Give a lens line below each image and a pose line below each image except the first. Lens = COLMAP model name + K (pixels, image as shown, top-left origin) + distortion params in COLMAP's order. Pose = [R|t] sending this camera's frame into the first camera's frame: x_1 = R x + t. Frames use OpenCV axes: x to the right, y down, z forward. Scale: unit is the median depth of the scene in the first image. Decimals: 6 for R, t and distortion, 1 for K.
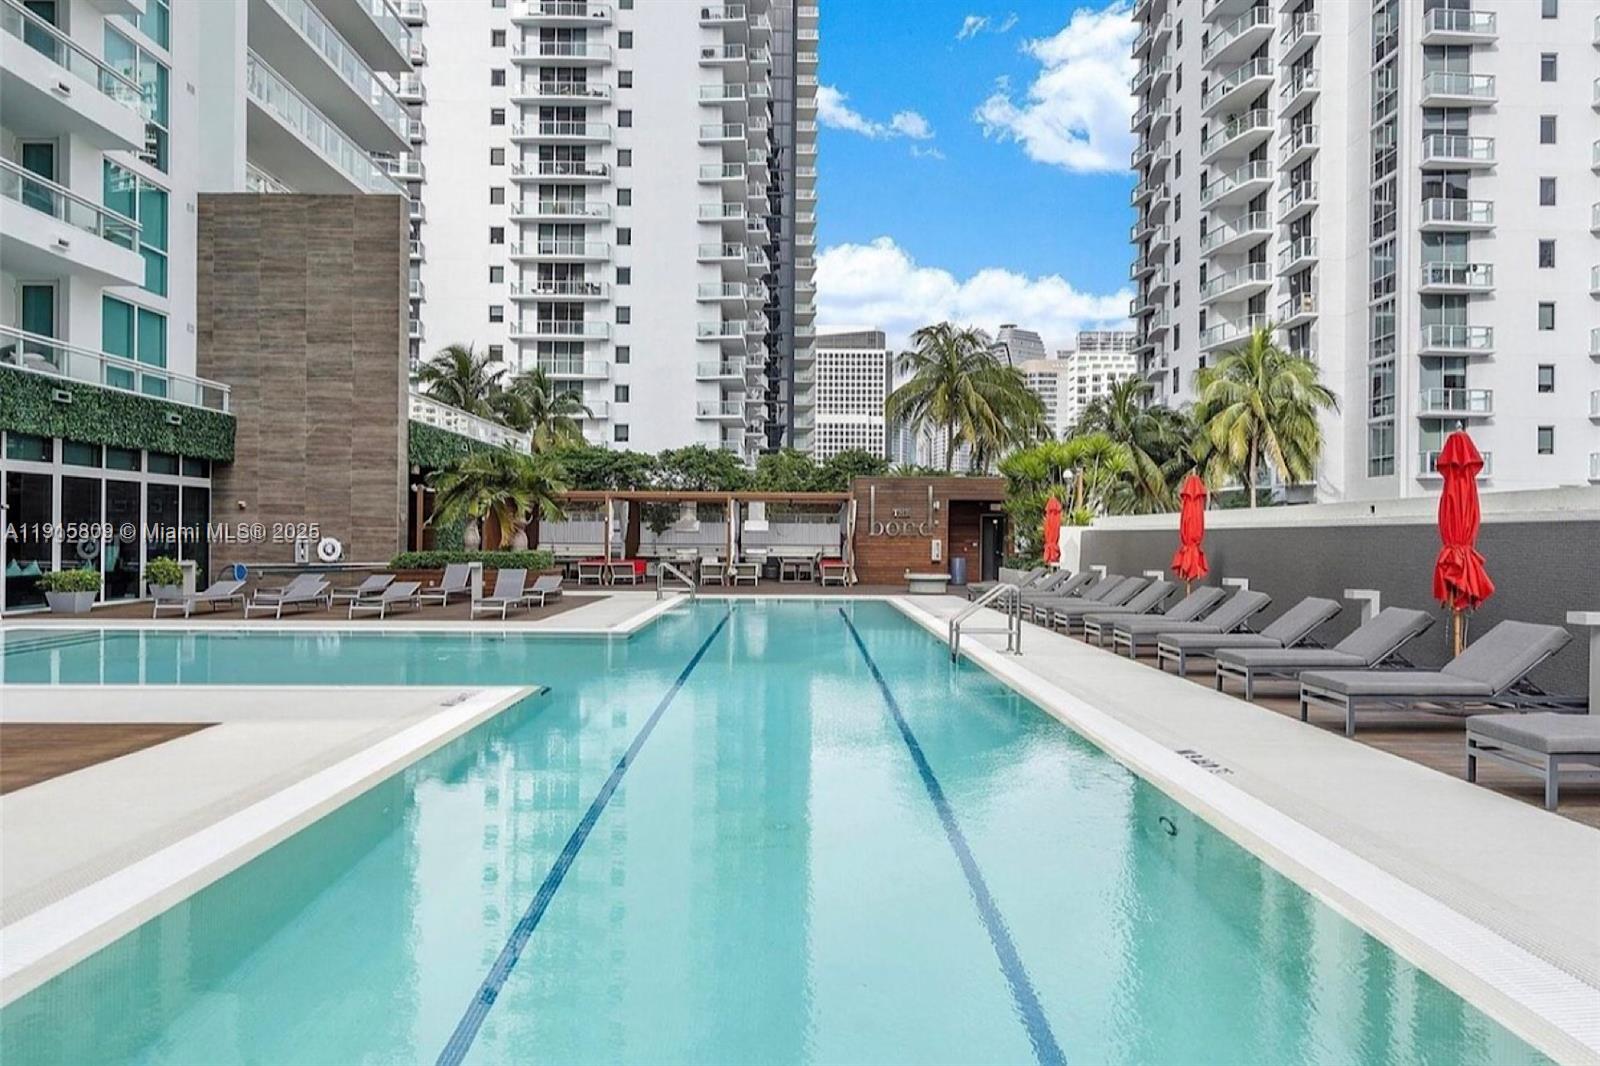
lens RADIAL K [[679.4, 0, 797.5], [0, 679.4, 527.7], [0, 0, 1]] dist [0.000417, 0.000272]
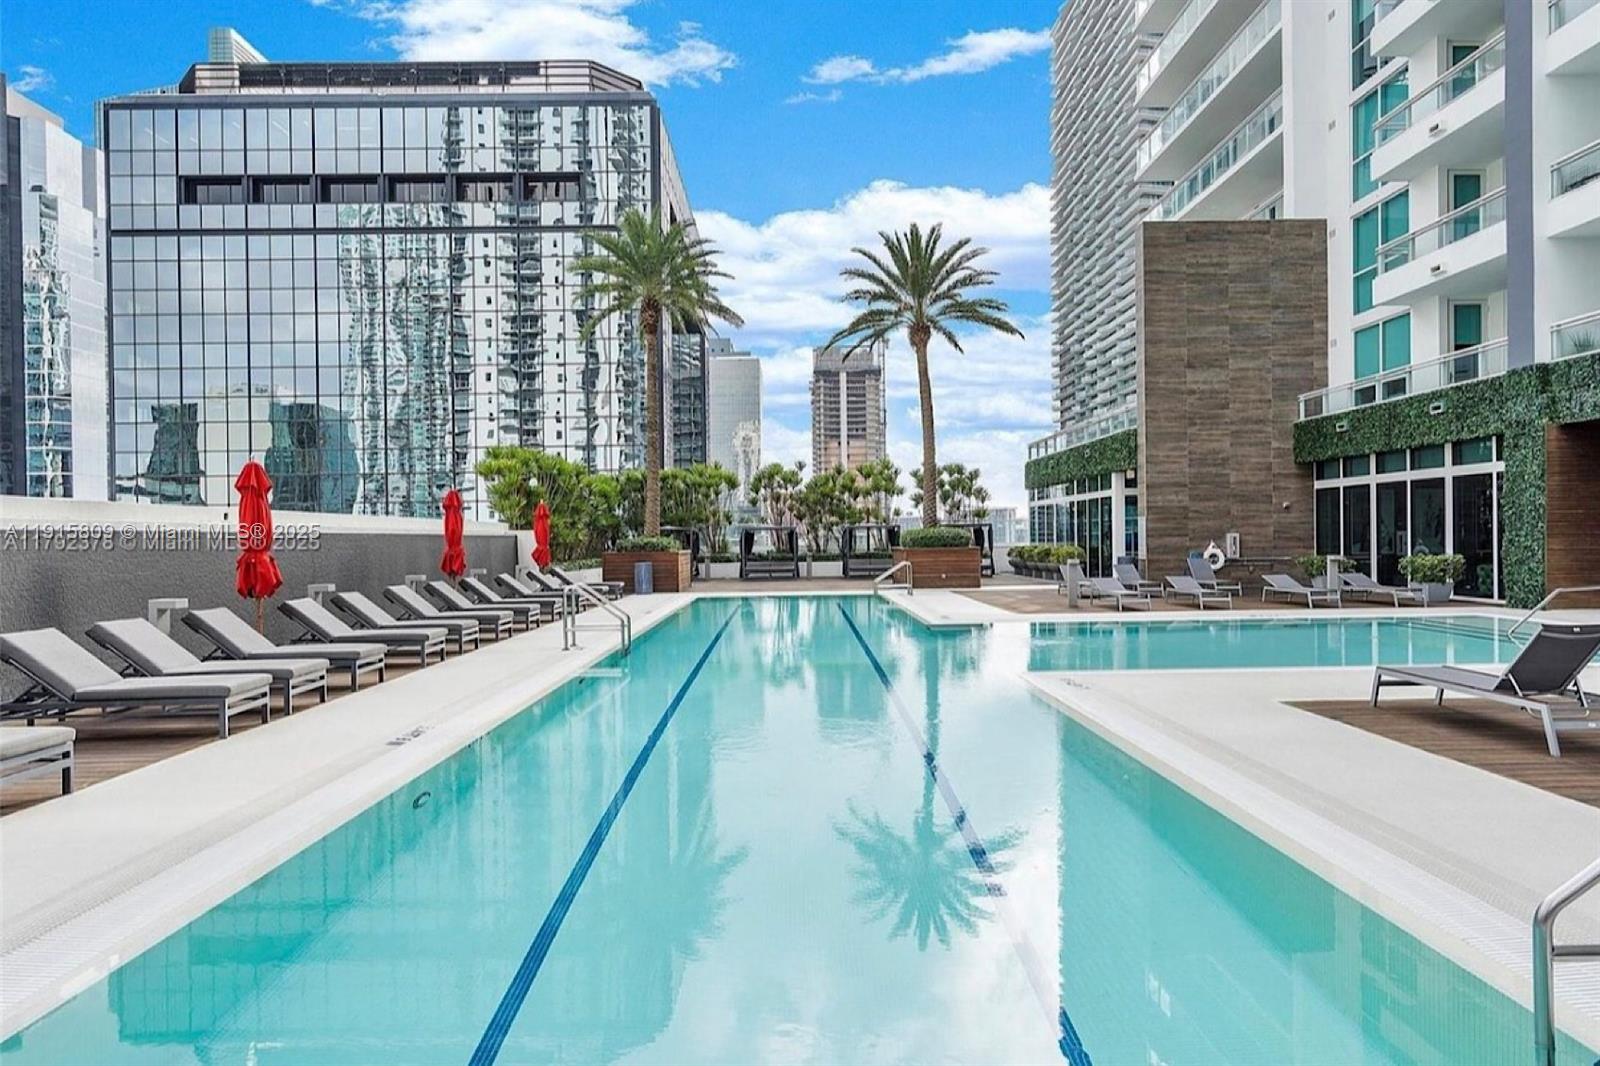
lens RADIAL K [[679.4, 0, 797.5], [0, 679.4, 527.7], [0, 0, 1]] dist [0.000417, 0.000272]
pose [[-0.999956, 0.009091, -0.002091, -0.022832], [0.009148, 0.999533, -0.029168, 0.028264], [0.001824, -0.029186, -0.999572, 2.098780]]
